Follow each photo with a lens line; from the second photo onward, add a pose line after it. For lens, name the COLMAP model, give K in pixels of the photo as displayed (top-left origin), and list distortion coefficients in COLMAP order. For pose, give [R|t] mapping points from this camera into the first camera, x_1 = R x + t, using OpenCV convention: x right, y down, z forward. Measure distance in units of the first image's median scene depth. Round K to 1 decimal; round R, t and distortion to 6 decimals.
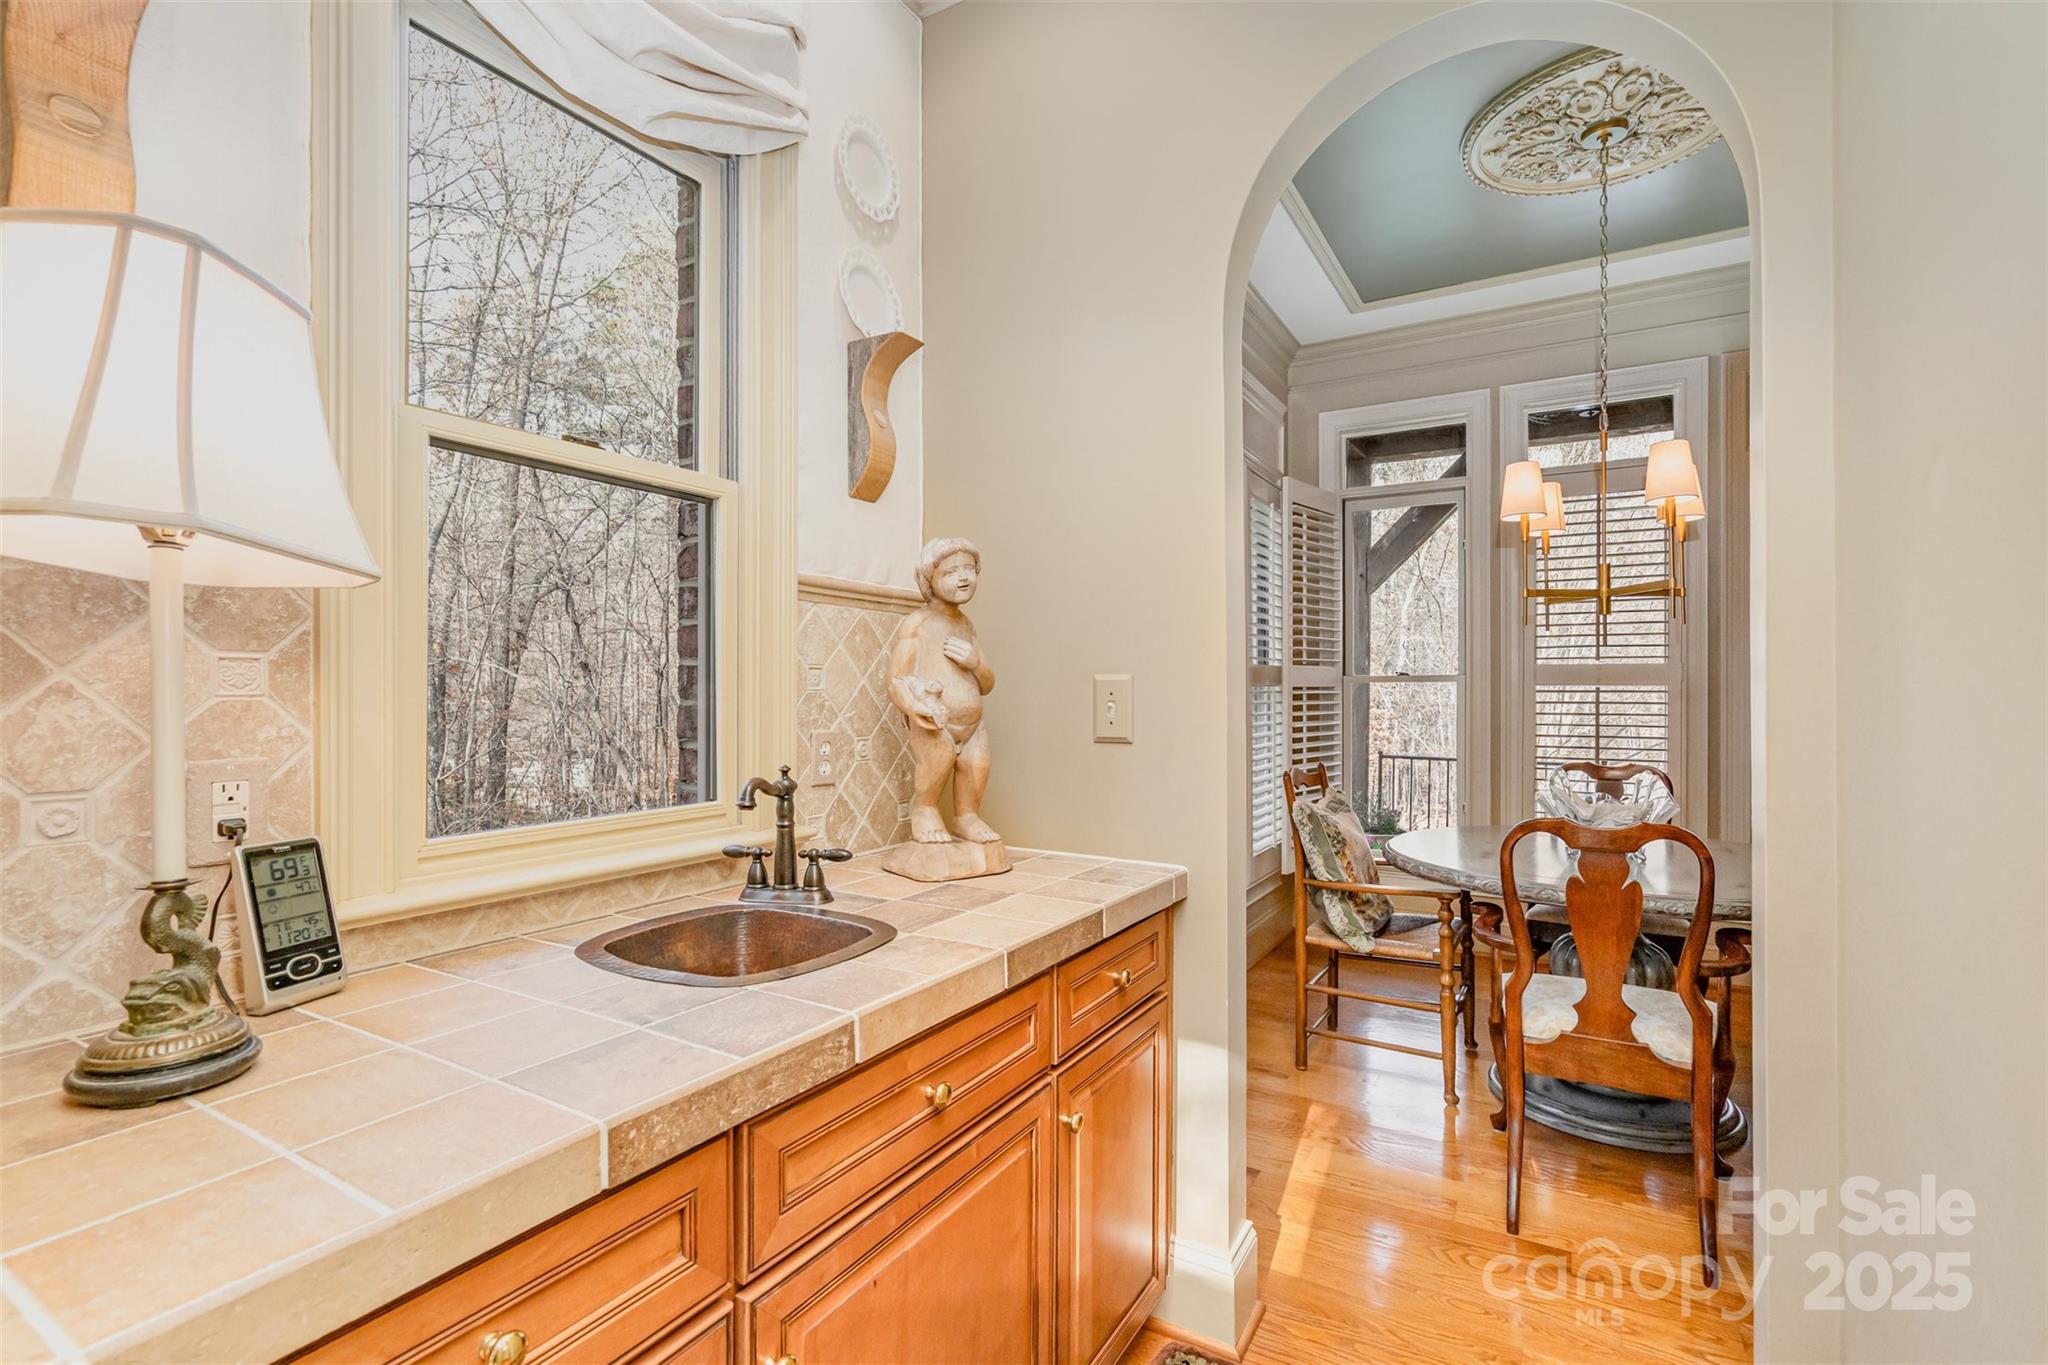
lens RADIAL K [[924.5, 0, 1024.0], [0, 924.5, 682.5], [0, 0, 1]] dist [-0.000491, -0.000038]
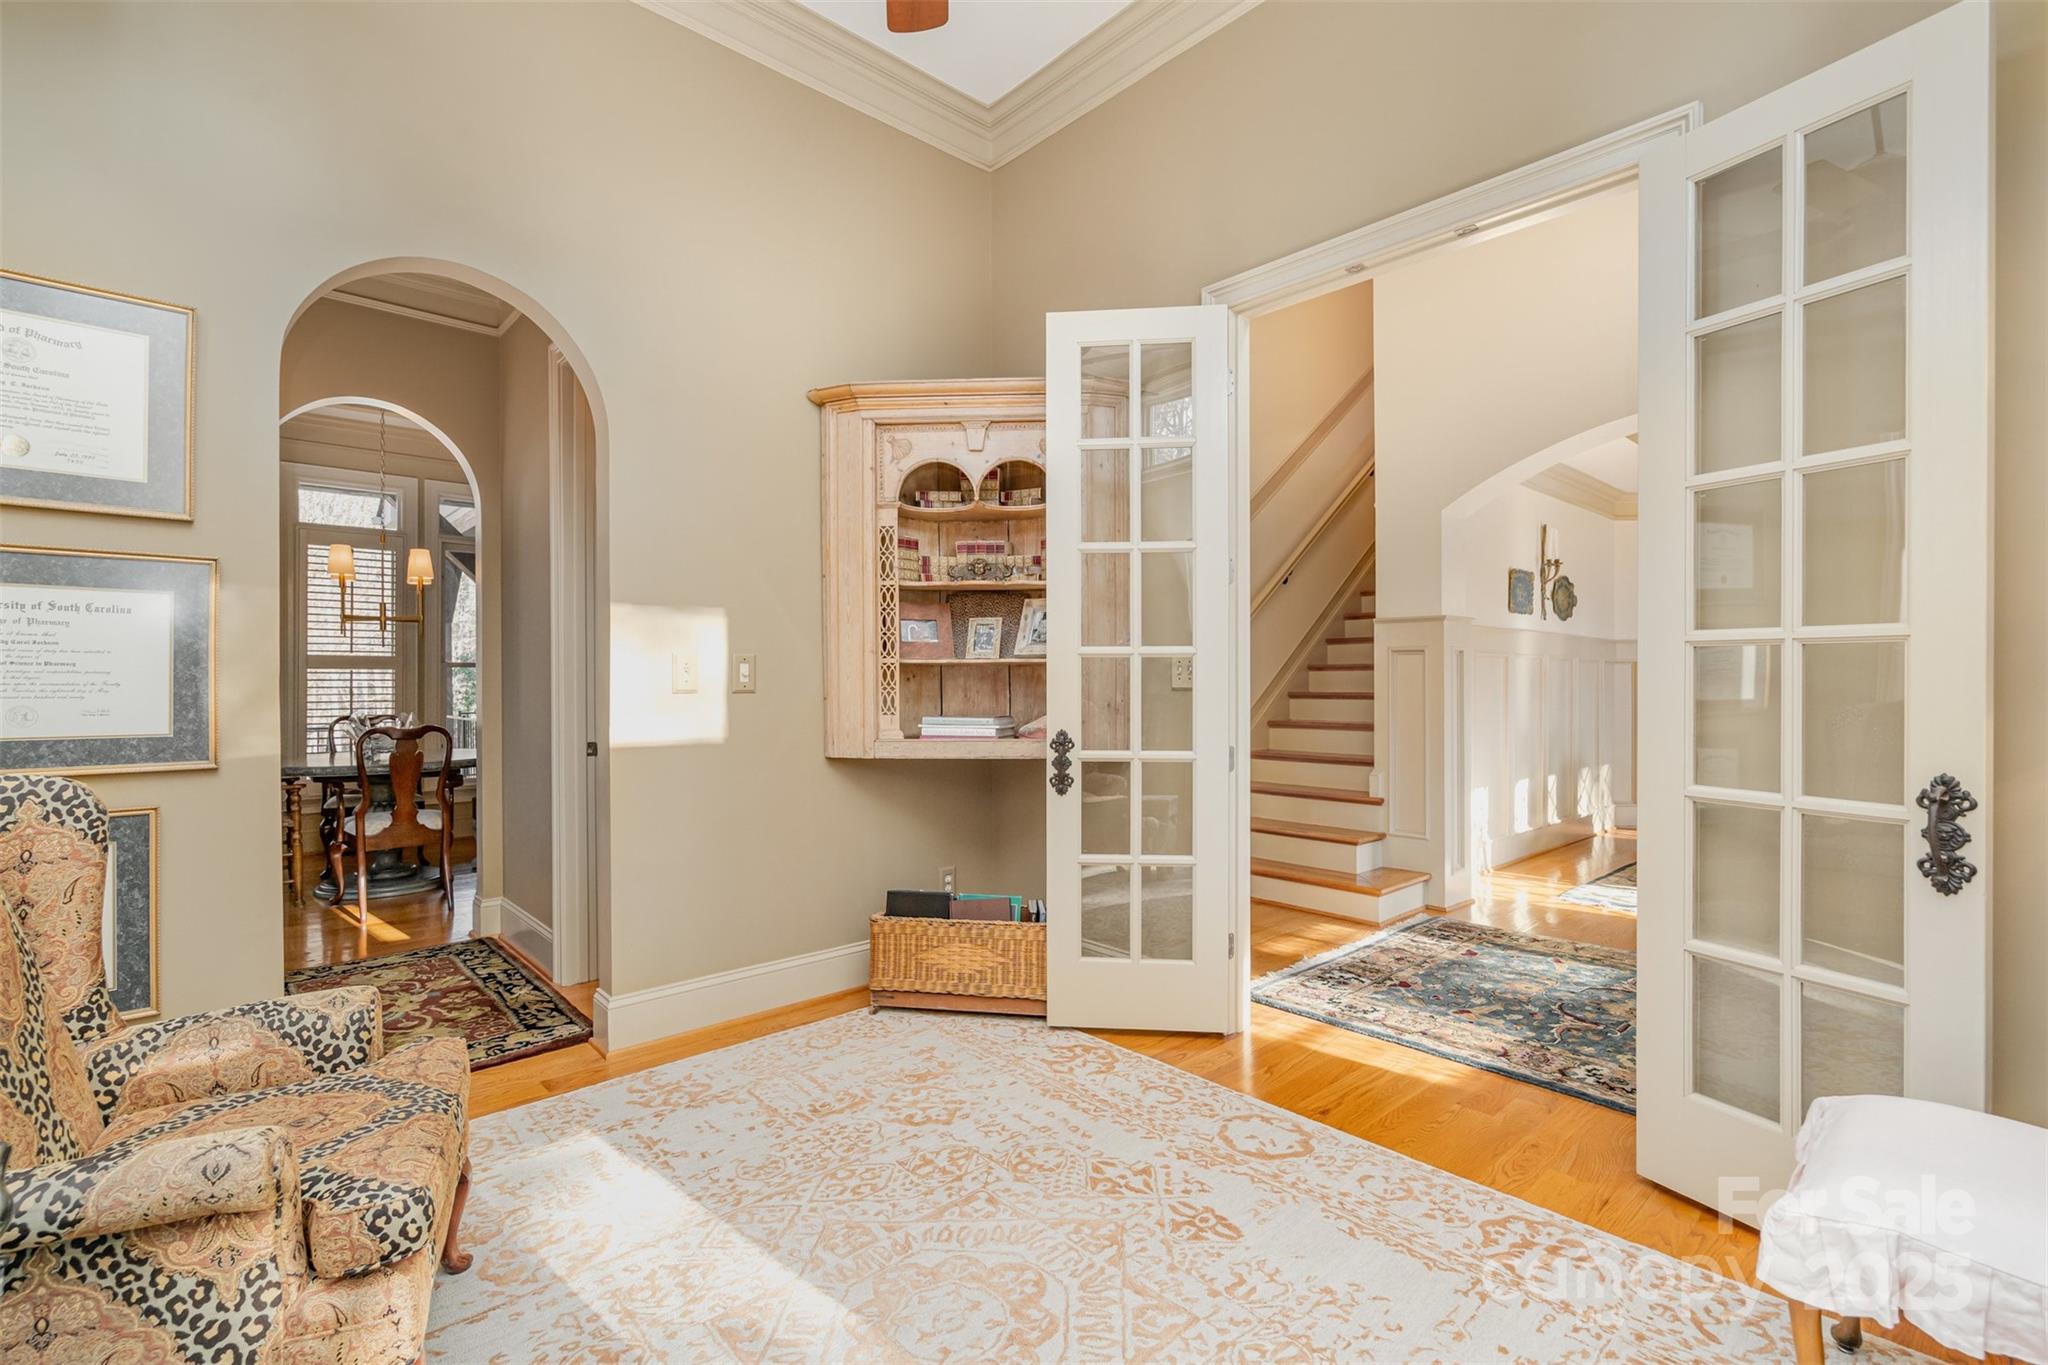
lens RADIAL K [[924.5, 0, 1024.0], [0, 924.5, 682.5], [0, 0, 1]] dist [-0.000491, -0.000038]
pose [[0.293194, -0.002231, 0.956051, -1.243092], [-0.007796, 0.999958, 0.004724, 0.020995], [-0.956021, -0.008838, 0.293164, -1.263528]]
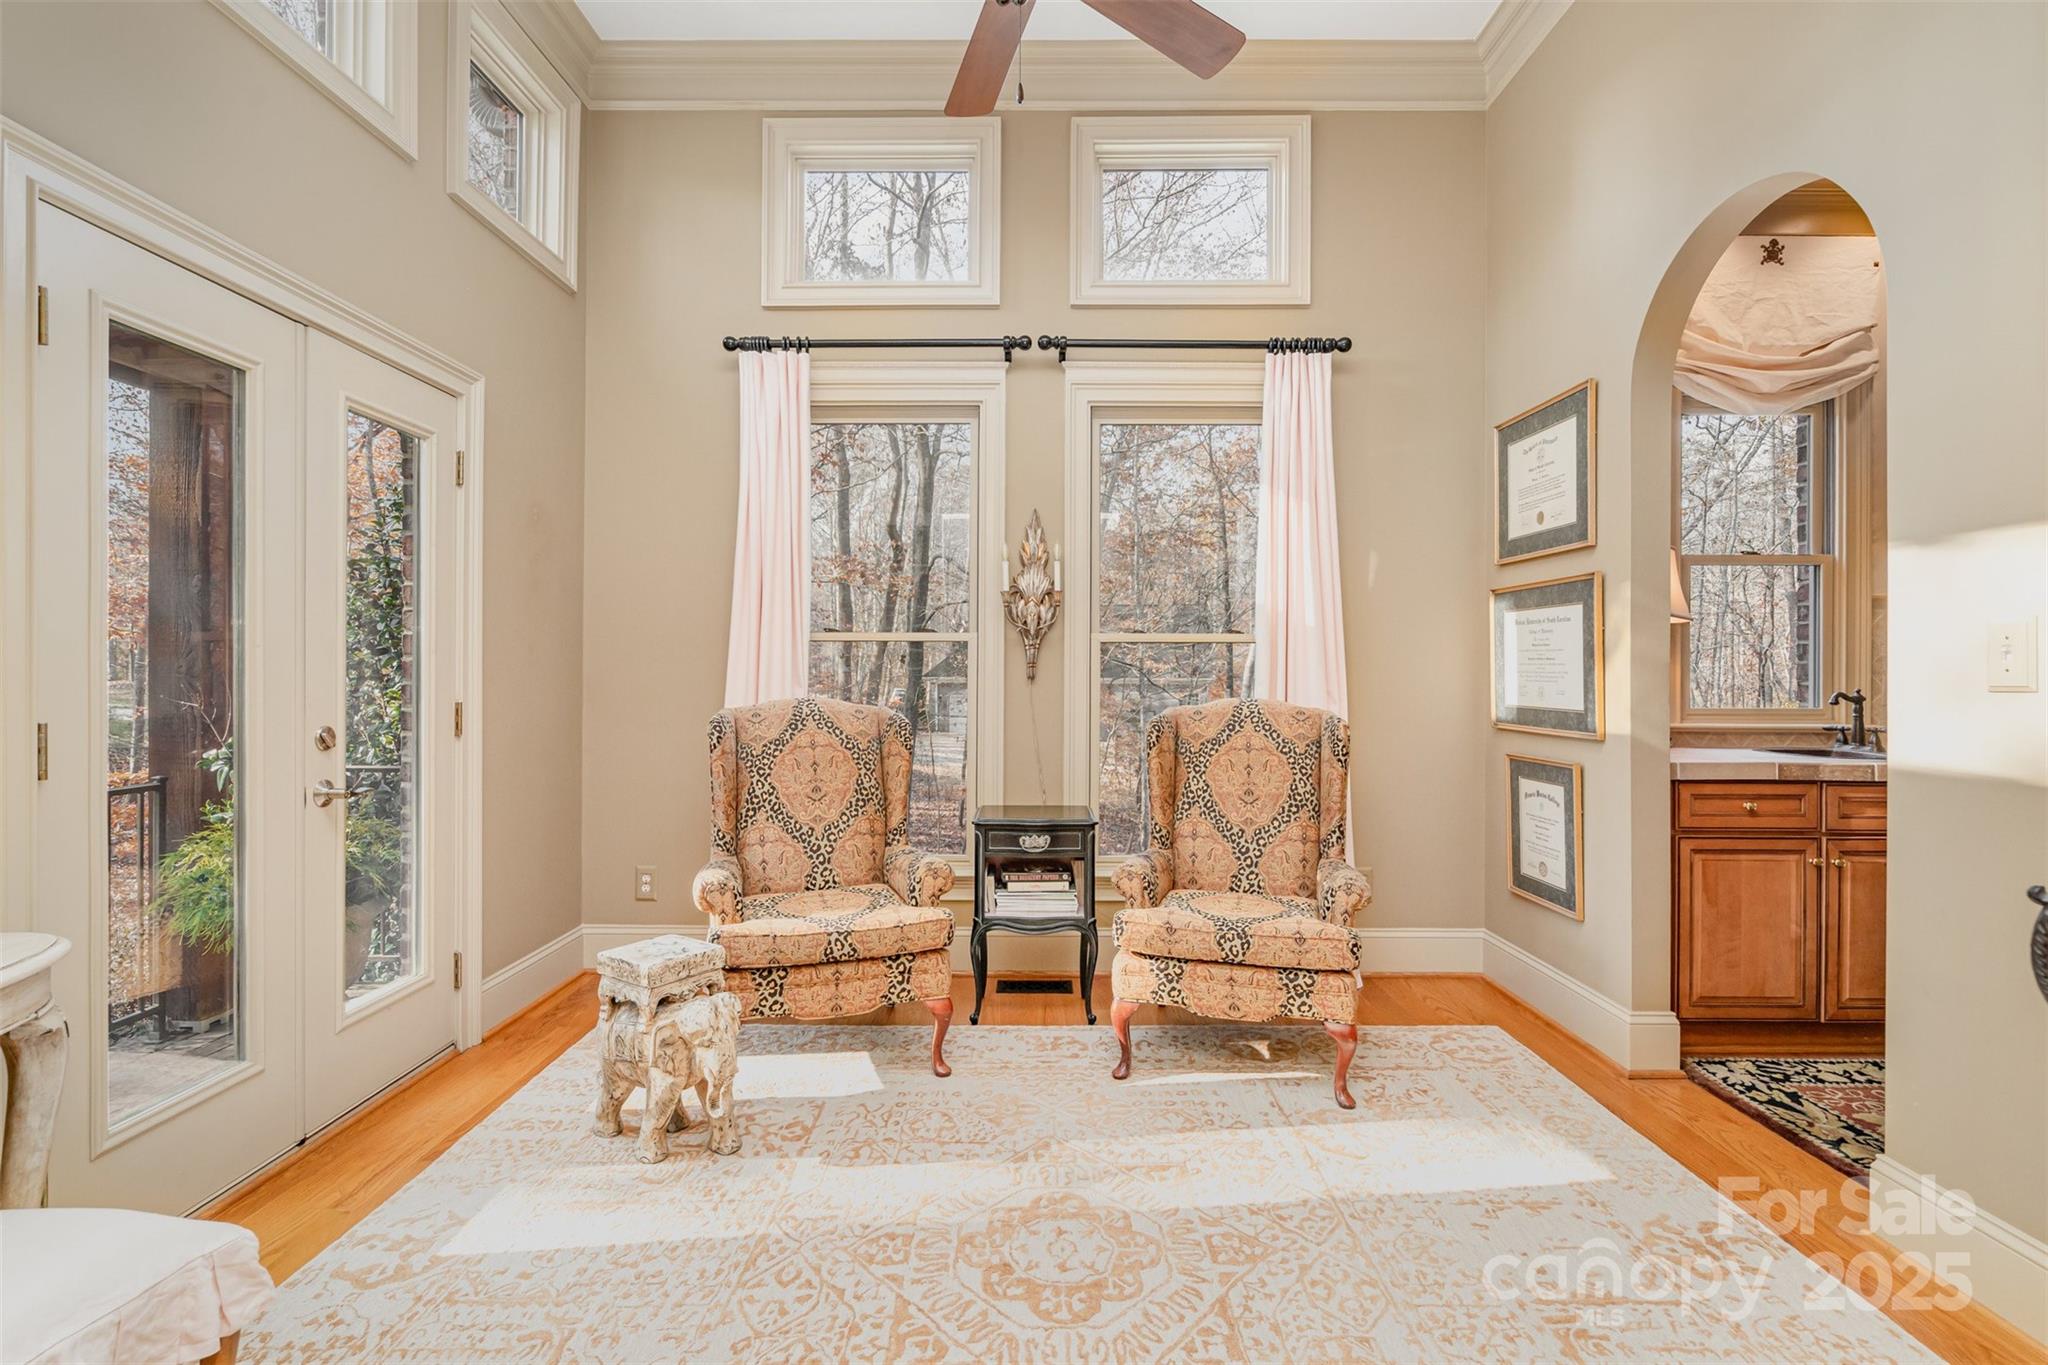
lens RADIAL K [[924.5, 0, 1024.0], [0, 924.5, 682.5], [0, 0, 1]] dist [-0.000491, -0.000038]
pose [[0.500924, 0.006471, -0.865467, 0.527012], [0.006480, 0.999916, 0.011226, 0.033299], [0.865467, -0.011232, 0.500840, -1.470903]]
